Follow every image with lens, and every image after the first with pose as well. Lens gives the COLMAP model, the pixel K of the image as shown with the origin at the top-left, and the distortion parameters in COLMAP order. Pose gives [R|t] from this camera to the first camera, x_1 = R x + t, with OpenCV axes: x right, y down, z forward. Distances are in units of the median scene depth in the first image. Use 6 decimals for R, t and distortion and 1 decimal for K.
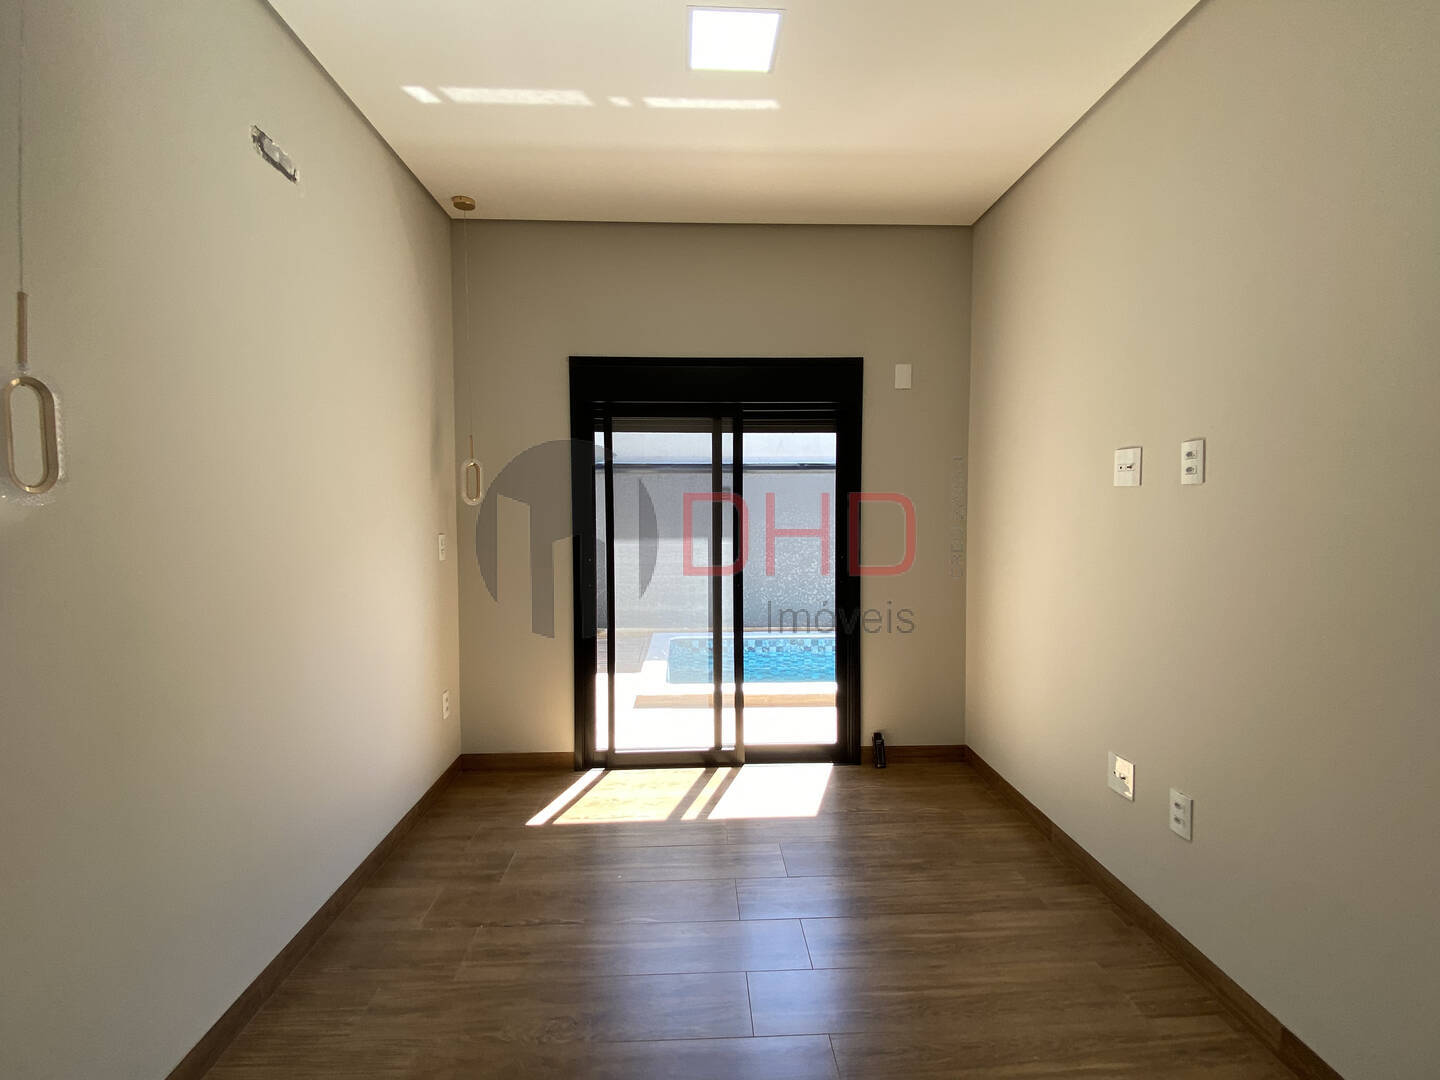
lens RADIAL K [[650.0, 0, 720.0], [0, 650.0, 540.0], [0, 0, 1]] dist [0.036694, -0.032973]
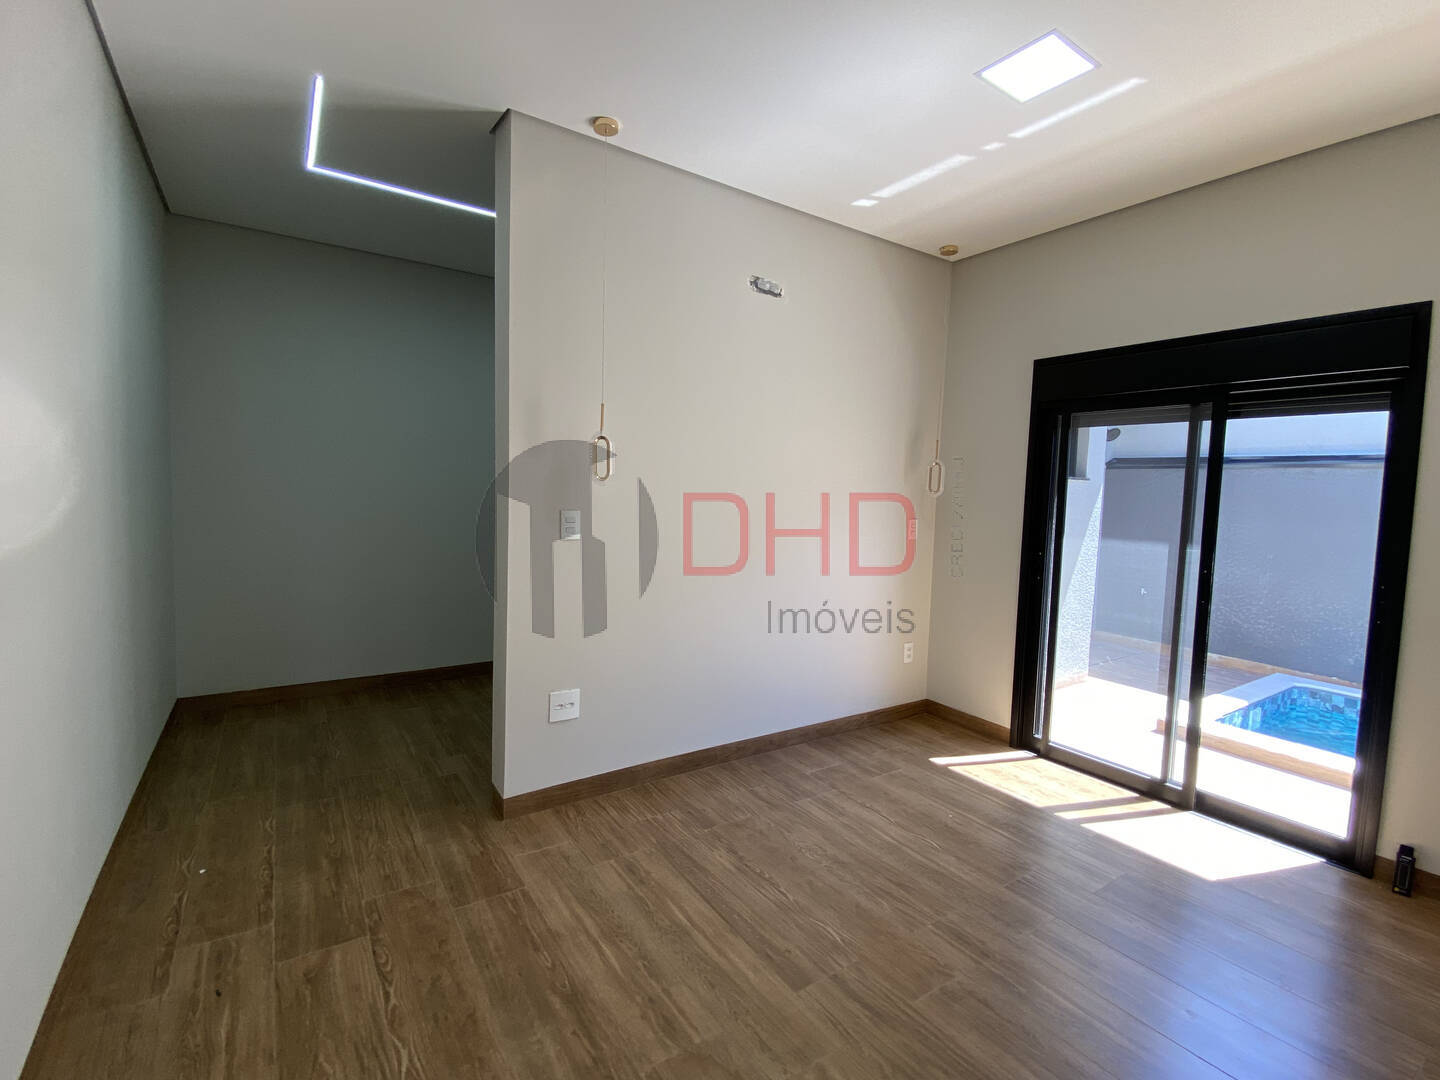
lens RADIAL K [[650.0, 0, 720.0], [0, 650.0, 540.0], [0, 0, 1]] dist [0.036694, -0.032973]
pose [[0.519191, 0.087405, -0.850177, 0.424478], [-0.081956, 0.995264, 0.052272, -0.002138], [0.850720, 0.042538, 0.523895, 0.014115]]
